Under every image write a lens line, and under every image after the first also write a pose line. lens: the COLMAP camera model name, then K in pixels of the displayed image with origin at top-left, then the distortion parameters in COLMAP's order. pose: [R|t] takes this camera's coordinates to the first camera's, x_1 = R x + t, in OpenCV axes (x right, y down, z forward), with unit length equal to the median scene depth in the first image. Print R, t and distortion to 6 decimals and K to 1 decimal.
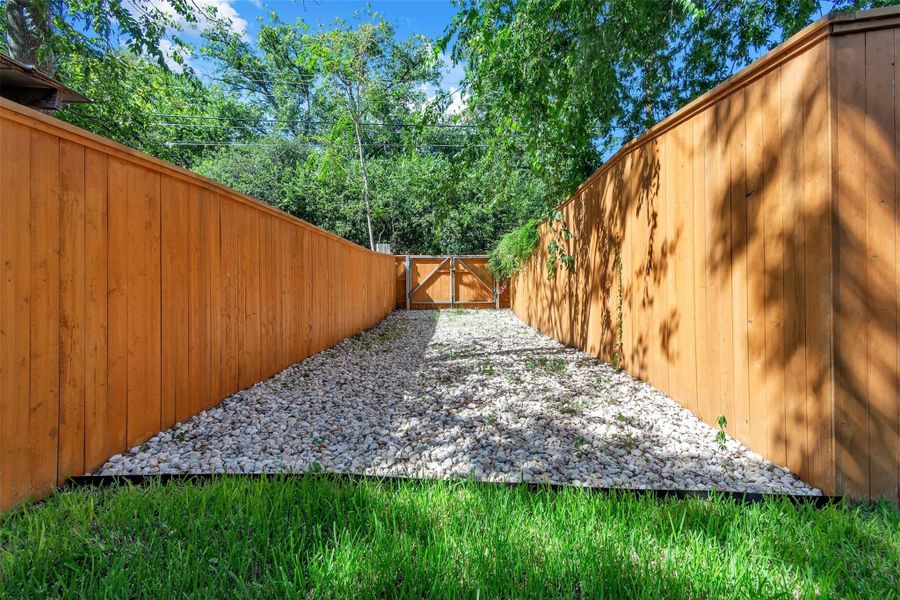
lens RADIAL K [[402.6, 0, 452.5], [0, 402.6, 306.1], [0, 0, 1]] dist [-0.005002, -0.000485]
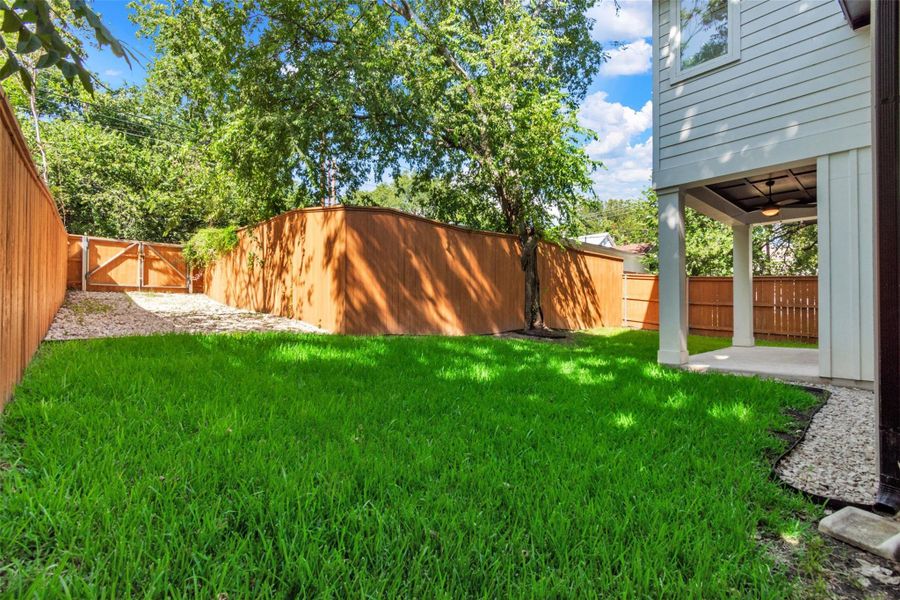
lens RADIAL K [[402.6, 0, 450.5], [0, 402.6, 302.4], [0, 0, 1]] dist [-0.005002, -0.000485]
pose [[0.736358, 0.019661, 0.676306, -0.116074], [-0.016757, 0.999801, -0.010820, 0.032824], [-0.676385, -0.003365, 0.736541, -0.333757]]
